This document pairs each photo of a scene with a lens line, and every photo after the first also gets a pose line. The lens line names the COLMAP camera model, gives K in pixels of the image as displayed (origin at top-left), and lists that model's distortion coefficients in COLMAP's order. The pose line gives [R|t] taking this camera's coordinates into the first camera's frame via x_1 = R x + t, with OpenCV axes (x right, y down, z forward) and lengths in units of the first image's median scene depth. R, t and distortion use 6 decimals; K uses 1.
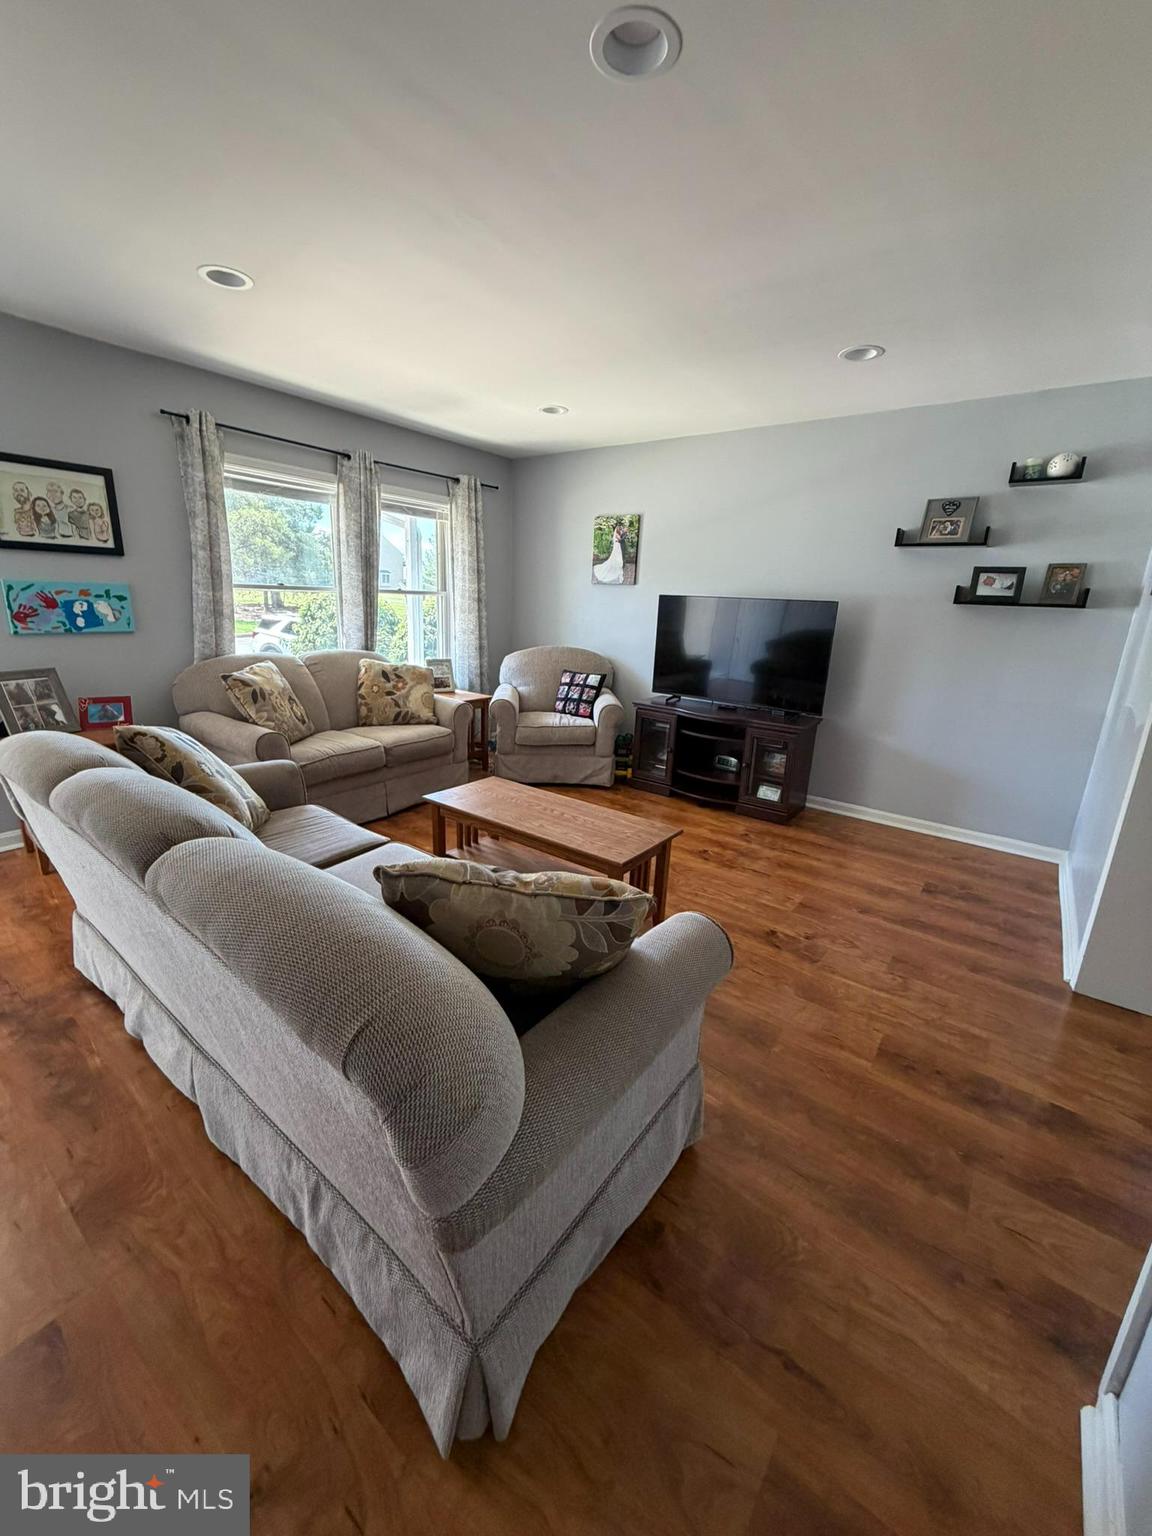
lens RADIAL K [[610.6, 0, 573.7], [0, 610.6, 762.7], [0, 0, 1]] dist [-0.000564, 0.000215]
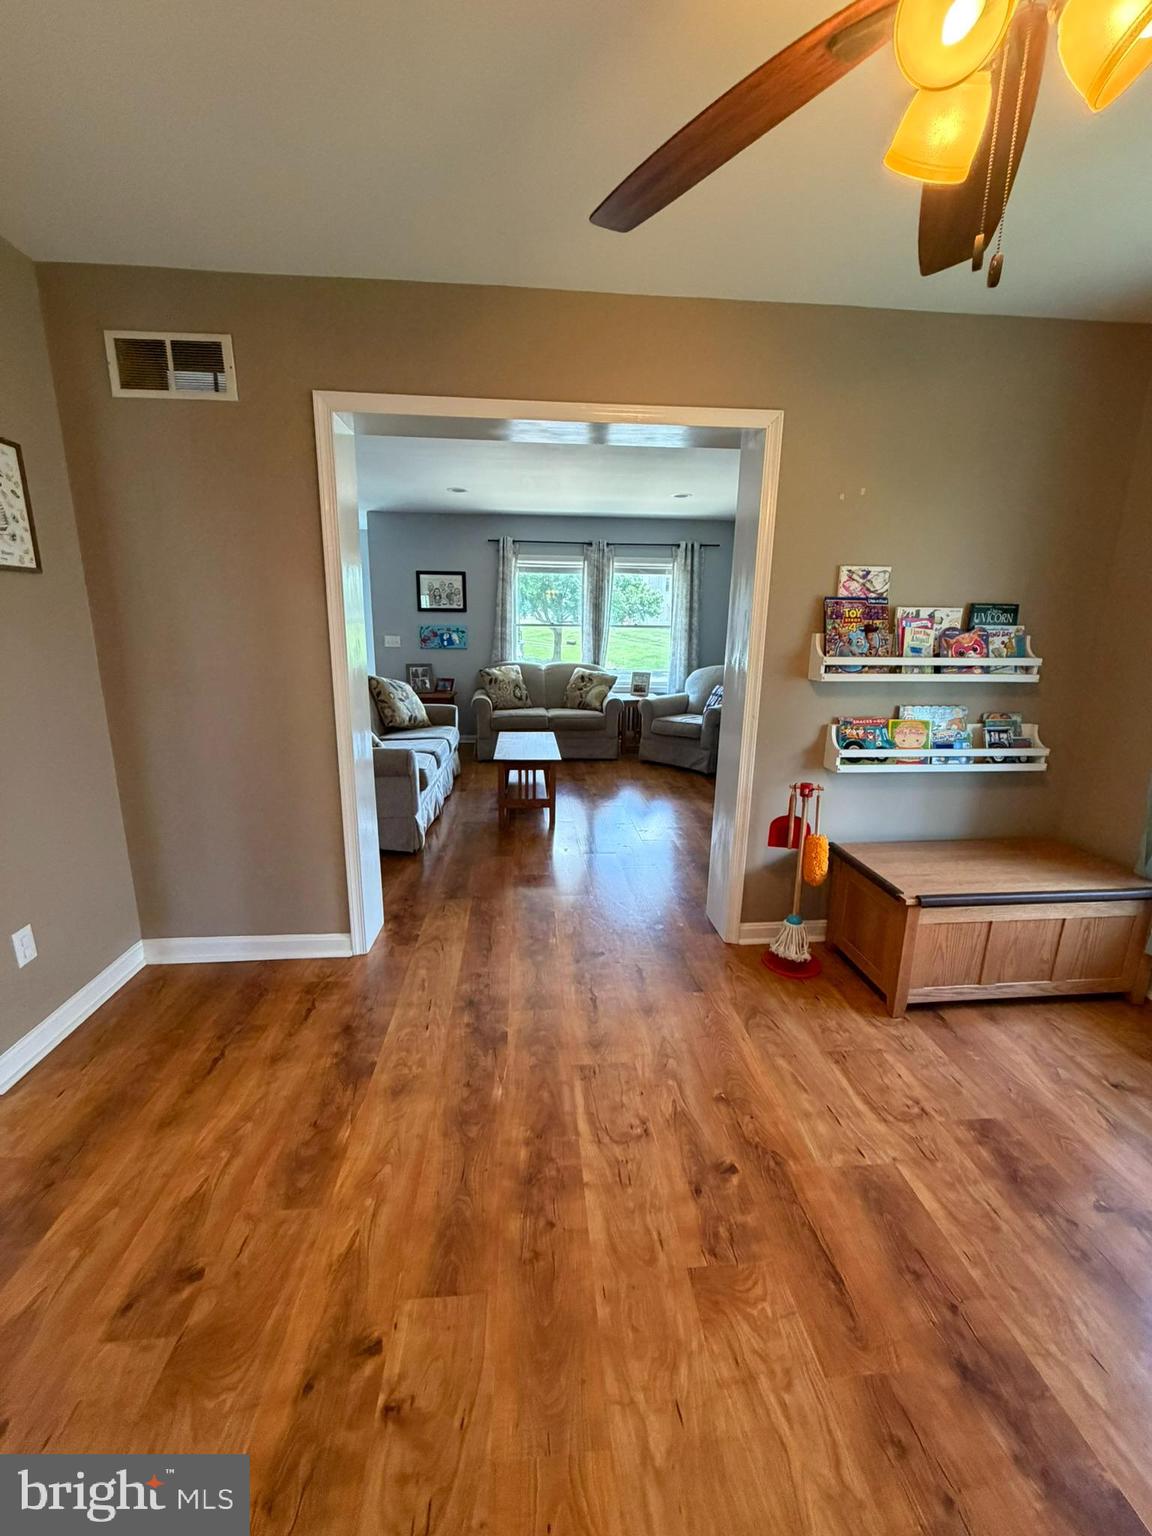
lens RADIAL K [[610.6, 0, 574.7], [0, 610.6, 762.3], [0, 0, 1]] dist [-0.000564, 0.000215]
pose [[0.669206, 0.133917, -0.730910, 0.915964], [-0.181864, 0.983229, 0.013636, 0.056346], [0.720478, 0.123801, 0.682337, -0.069430]]
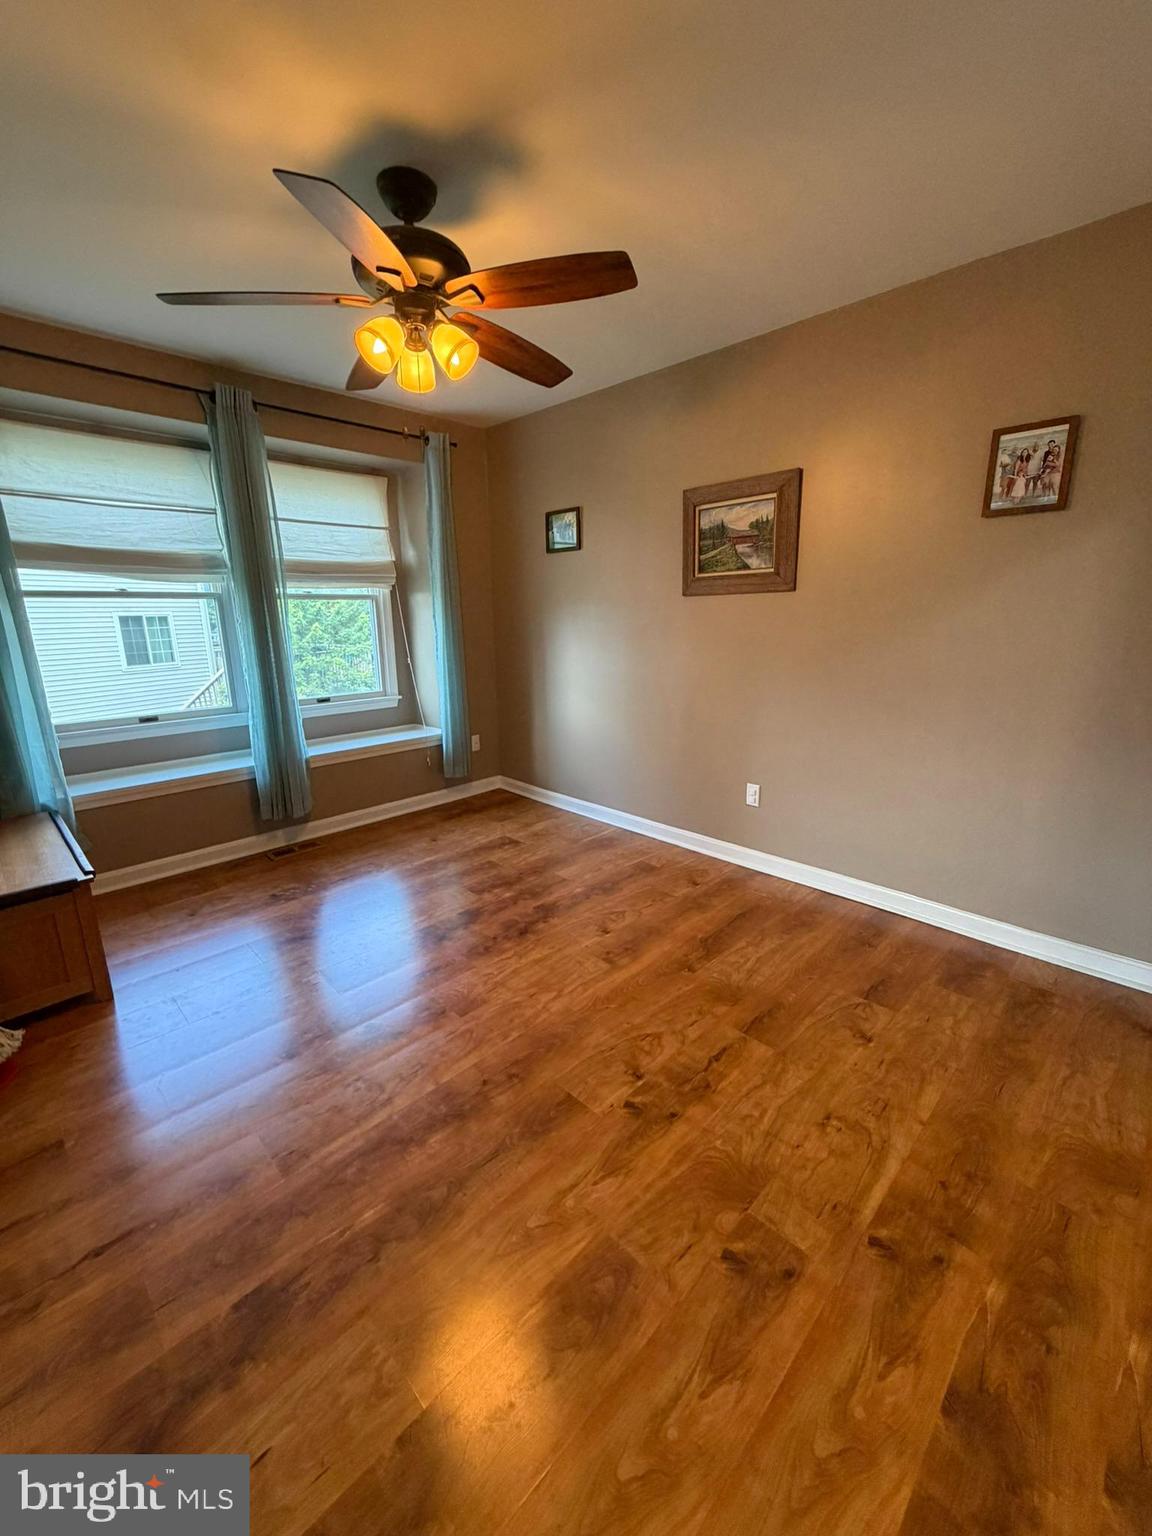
lens RADIAL K [[610.6, 0, 573.5], [0, 610.6, 763.0], [0, 0, 1]] dist [-0.000564, 0.000215]
pose [[0.137210, -0.280670, 0.949946, 0.317624], [0.276120, 0.931841, 0.235438, 0.028552], [-0.951279, 0.229994, 0.205356, -0.003897]]
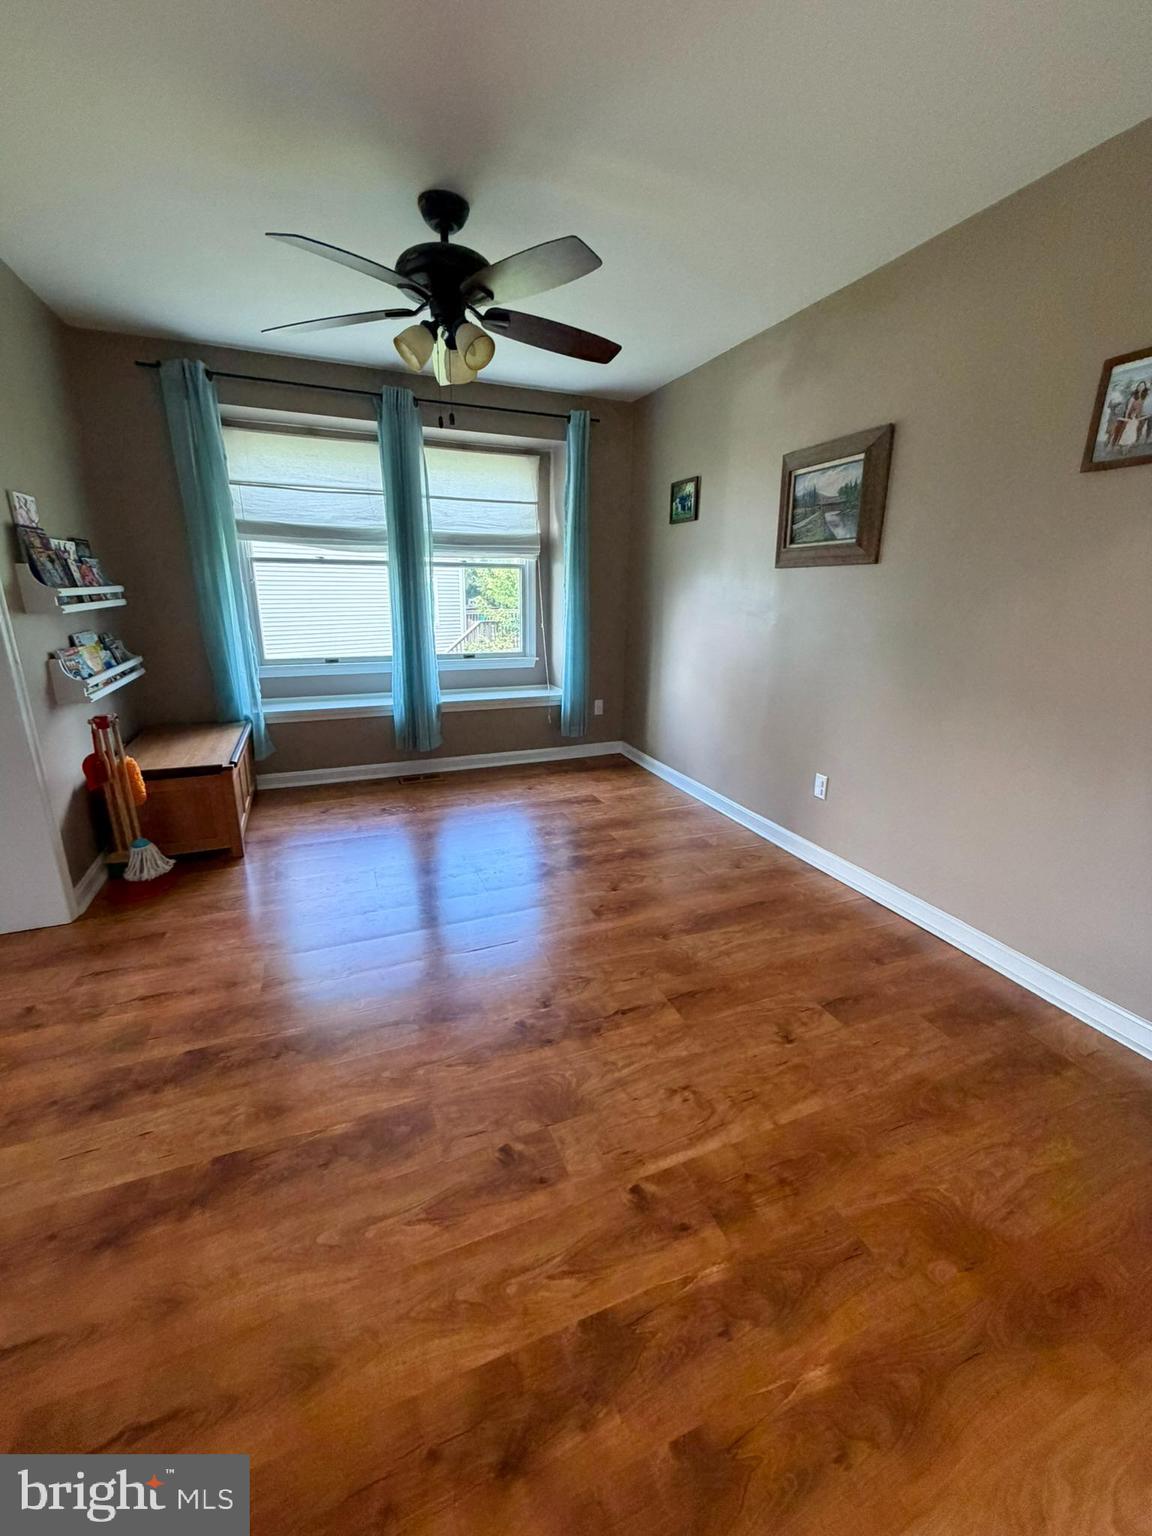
lens RADIAL K [[610.6, 0, 574.6], [0, 610.6, 762.4], [0, 0, 1]] dist [-0.000564, 0.000215]
pose [[0.510412, -0.274601, 0.814907, 0.348648], [0.234391, 0.956188, 0.175400, 0.093419], [-0.827369, 0.101481, 0.552414, -0.221868]]
